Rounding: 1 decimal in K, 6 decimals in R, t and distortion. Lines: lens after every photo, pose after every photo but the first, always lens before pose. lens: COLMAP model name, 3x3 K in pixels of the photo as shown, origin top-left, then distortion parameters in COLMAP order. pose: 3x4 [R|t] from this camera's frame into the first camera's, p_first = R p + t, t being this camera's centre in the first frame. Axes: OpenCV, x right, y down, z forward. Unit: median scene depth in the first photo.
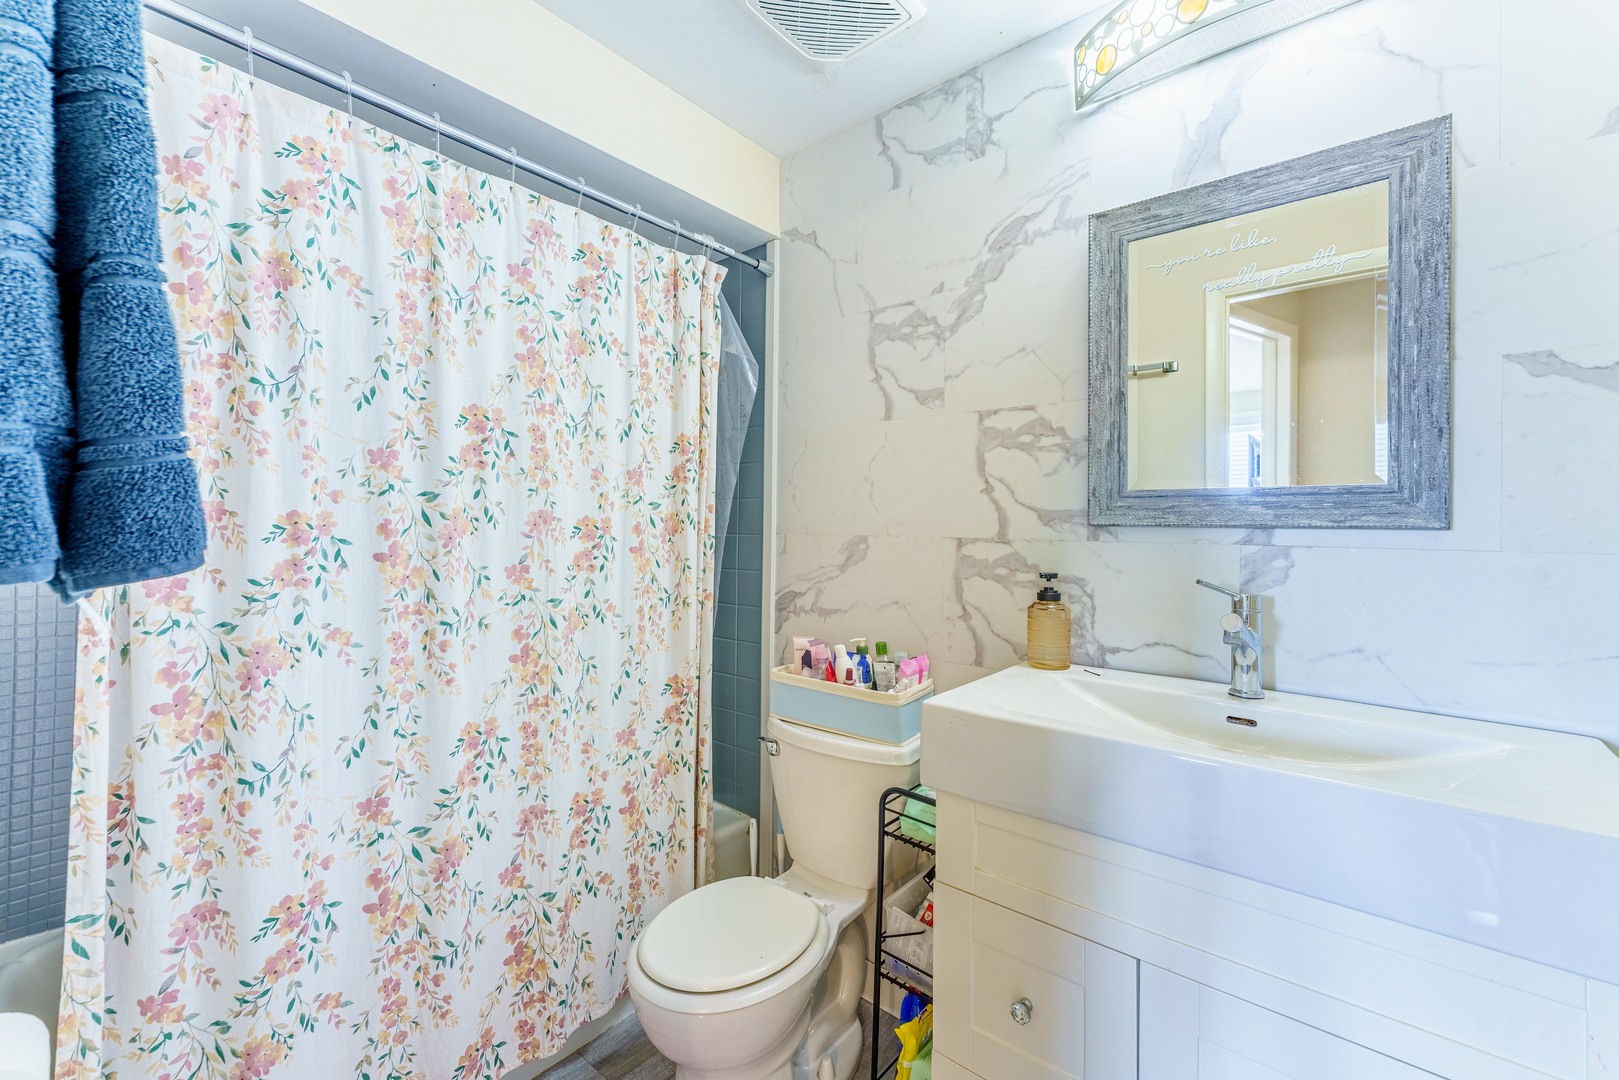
lens RADIAL K [[656.8, 0, 808.8], [0, 656.8, 534.3], [0, 0, 1]] dist [0.000380, -0.000033]
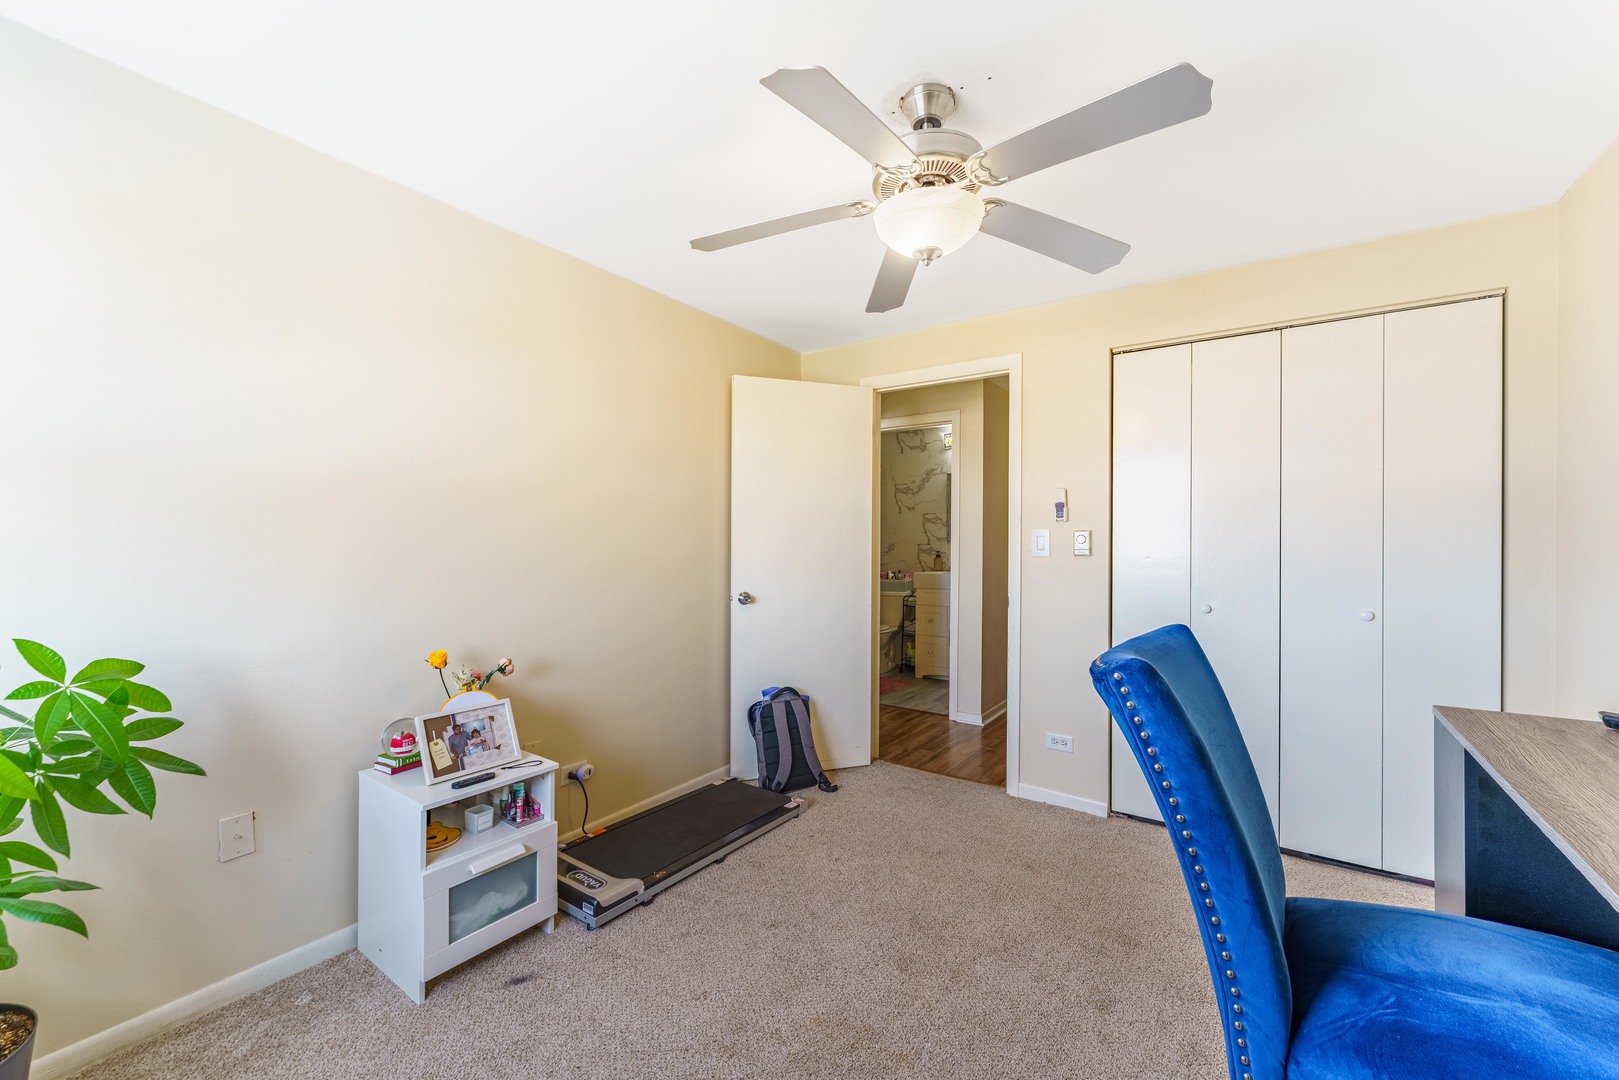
lens RADIAL K [[656.8, 0, 808.4], [0, 656.8, 540.7], [0, 0, 1]] dist [0.000380, -0.000033]
pose [[0.995213, -0.000784, 0.097729, -0.857448], [0.000754, 1.000000, 0.000343, -0.016185], [-0.097729, -0.000268, 0.995213, -3.019415]]
